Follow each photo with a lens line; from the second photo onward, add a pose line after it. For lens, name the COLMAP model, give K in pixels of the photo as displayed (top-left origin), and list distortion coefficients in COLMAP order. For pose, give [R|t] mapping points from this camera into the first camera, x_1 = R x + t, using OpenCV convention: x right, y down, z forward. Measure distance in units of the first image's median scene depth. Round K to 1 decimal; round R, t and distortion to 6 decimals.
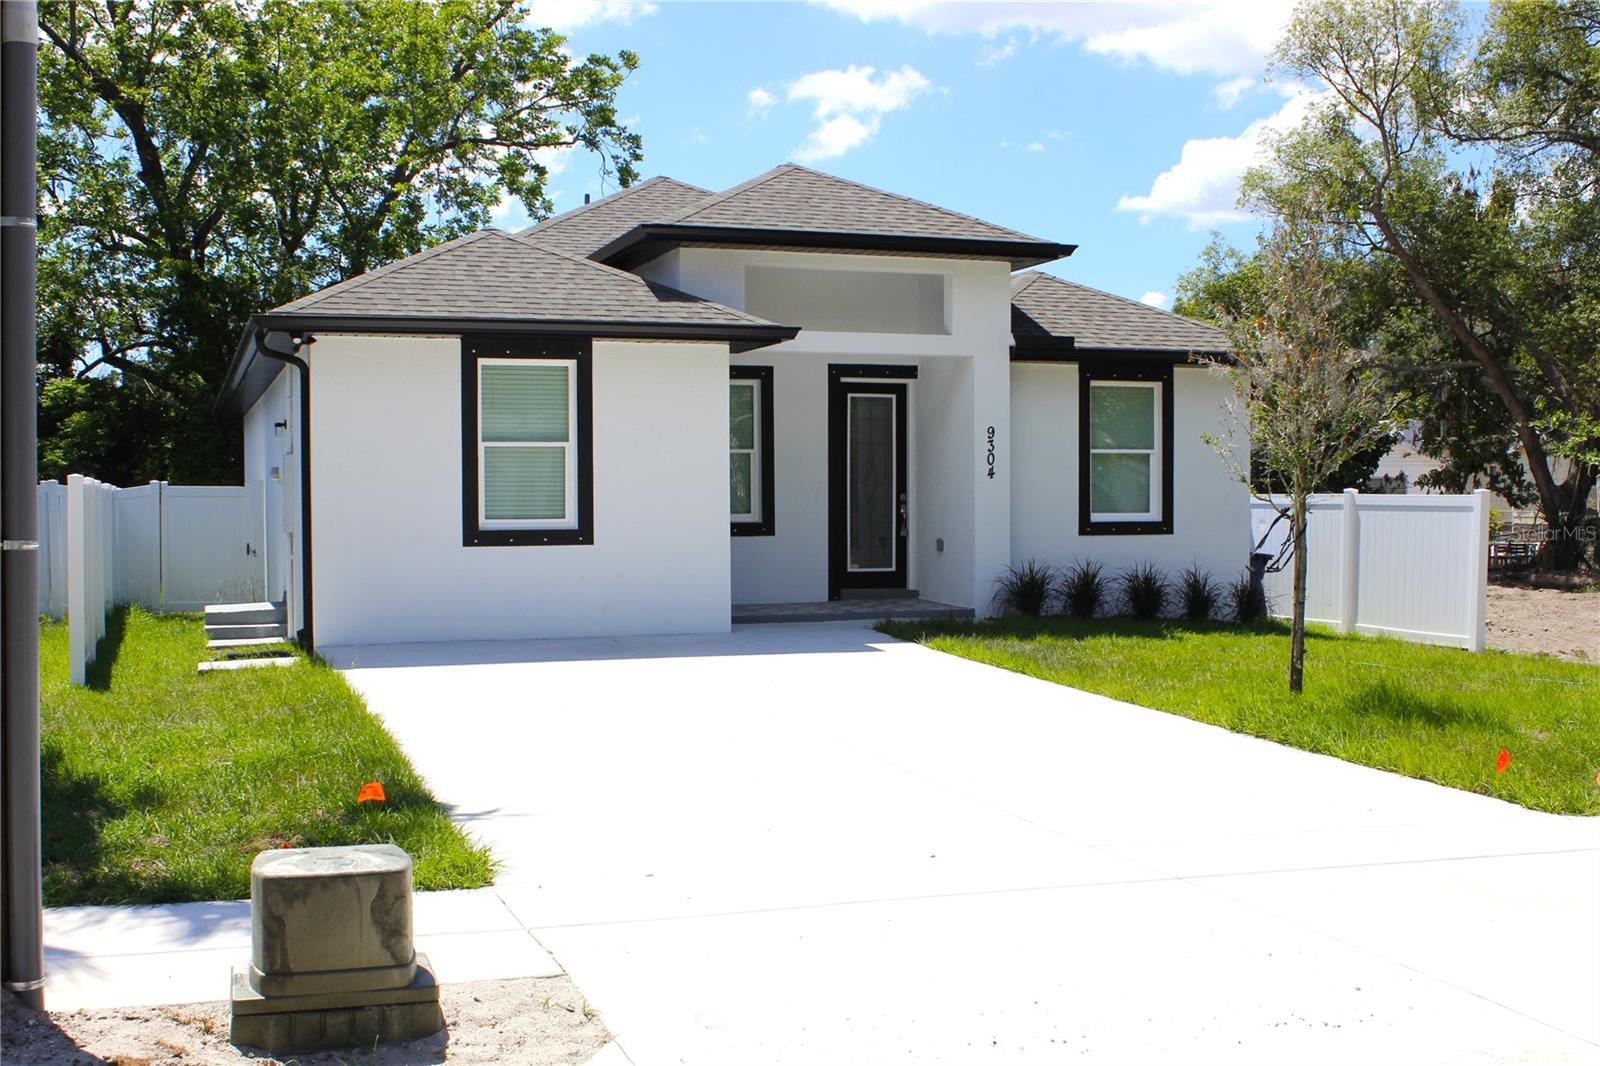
lens RADIAL K [[1737.8, 0, 800.0], [0, 1737.8, 533.0], [0, 0, 1]] dist [-0.111909, 0.125752]
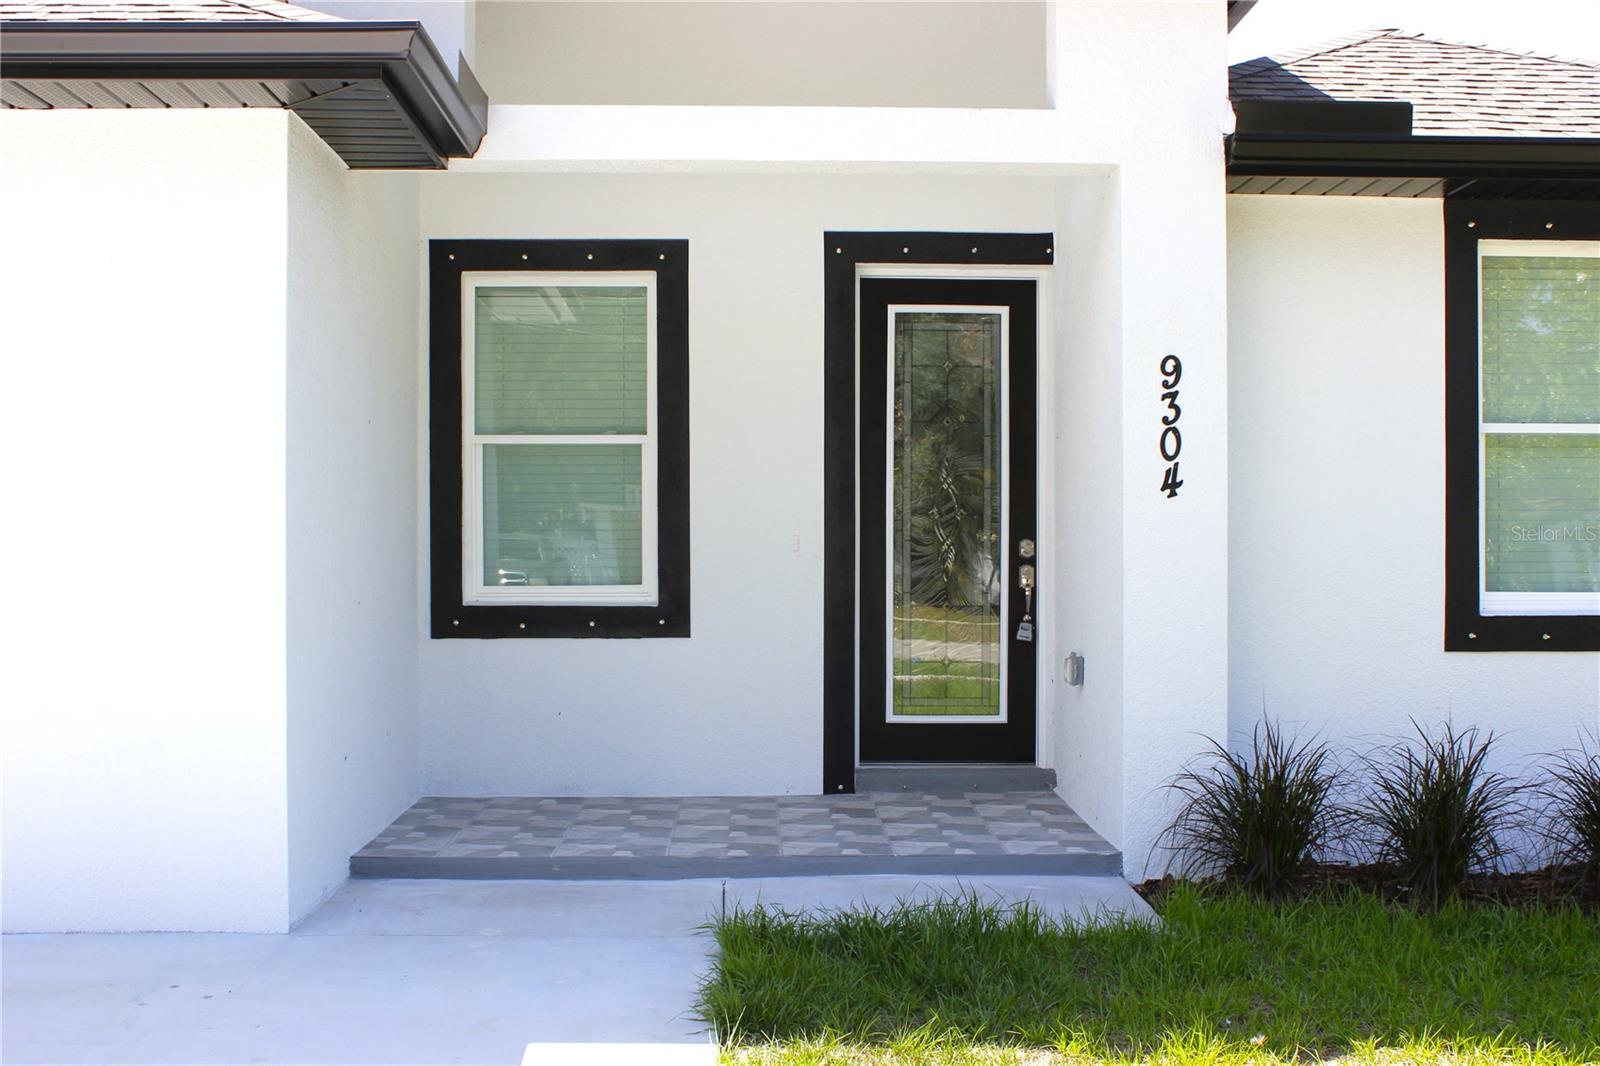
lens RADIAL K [[1737.8, 0, 800.0], [0, 1737.8, 533.0], [0, 0, 1]] dist [-0.111909, 0.125752]
pose [[0.954392, 0.001311, -0.298553, 0.137989], [-0.009986, 0.999571, -0.027533, -0.012601], [0.298389, 0.029259, 0.953996, 0.602965]]
